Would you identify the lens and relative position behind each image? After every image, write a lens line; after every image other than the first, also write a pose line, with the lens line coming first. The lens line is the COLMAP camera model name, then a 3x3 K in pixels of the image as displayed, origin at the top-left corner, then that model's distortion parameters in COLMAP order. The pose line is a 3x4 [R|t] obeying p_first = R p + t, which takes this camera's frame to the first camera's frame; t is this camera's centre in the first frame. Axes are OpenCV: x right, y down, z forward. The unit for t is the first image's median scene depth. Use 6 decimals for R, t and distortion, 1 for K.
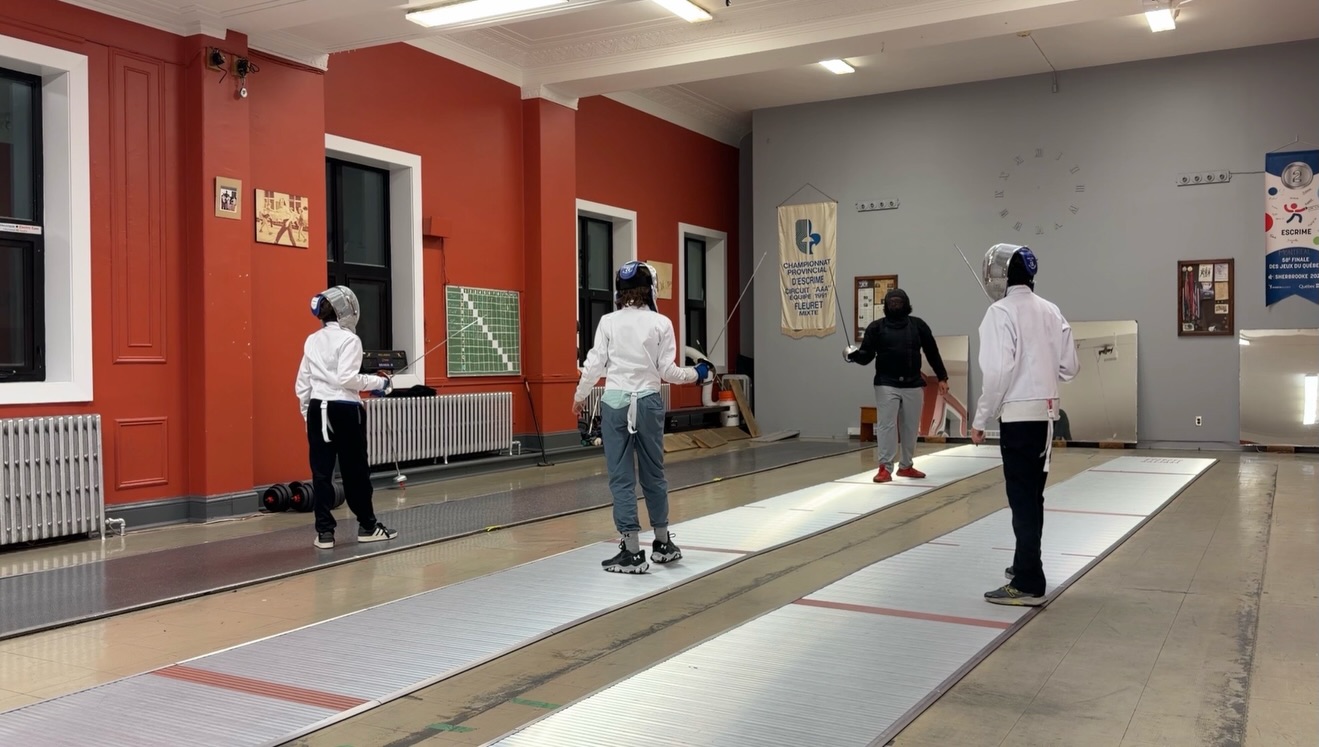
lens RADIAL K [[1092.2, 0, 654.6], [0, 1092.2, 369.9], [0, 0, 1]] dist [0.101485, -0.002631]
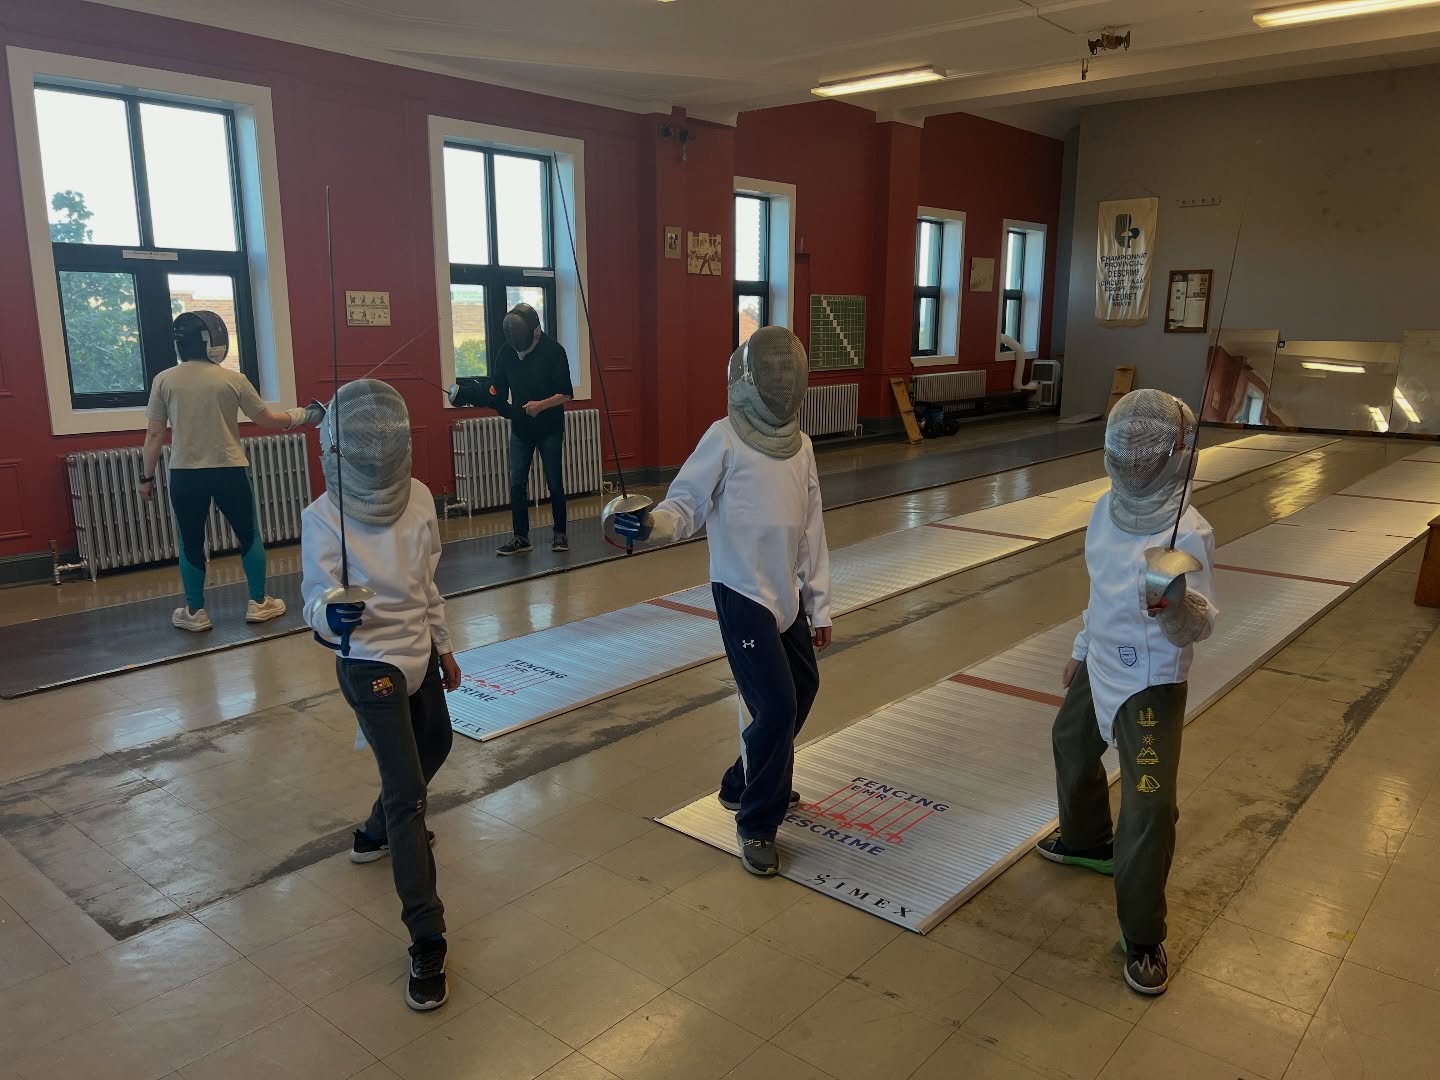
lens RADIAL K [[1104.0, 0, 730.1], [0, 1104.0, 551.8], [0, 0, 1]] dist [0.009521, -0.013503]
pose [[0.983421, 0.050171, -0.174258, -0.048673], [-0.013582, 0.978643, 0.205116, -0.044847], [0.180827, -0.199348, 0.963100, -0.217526]]
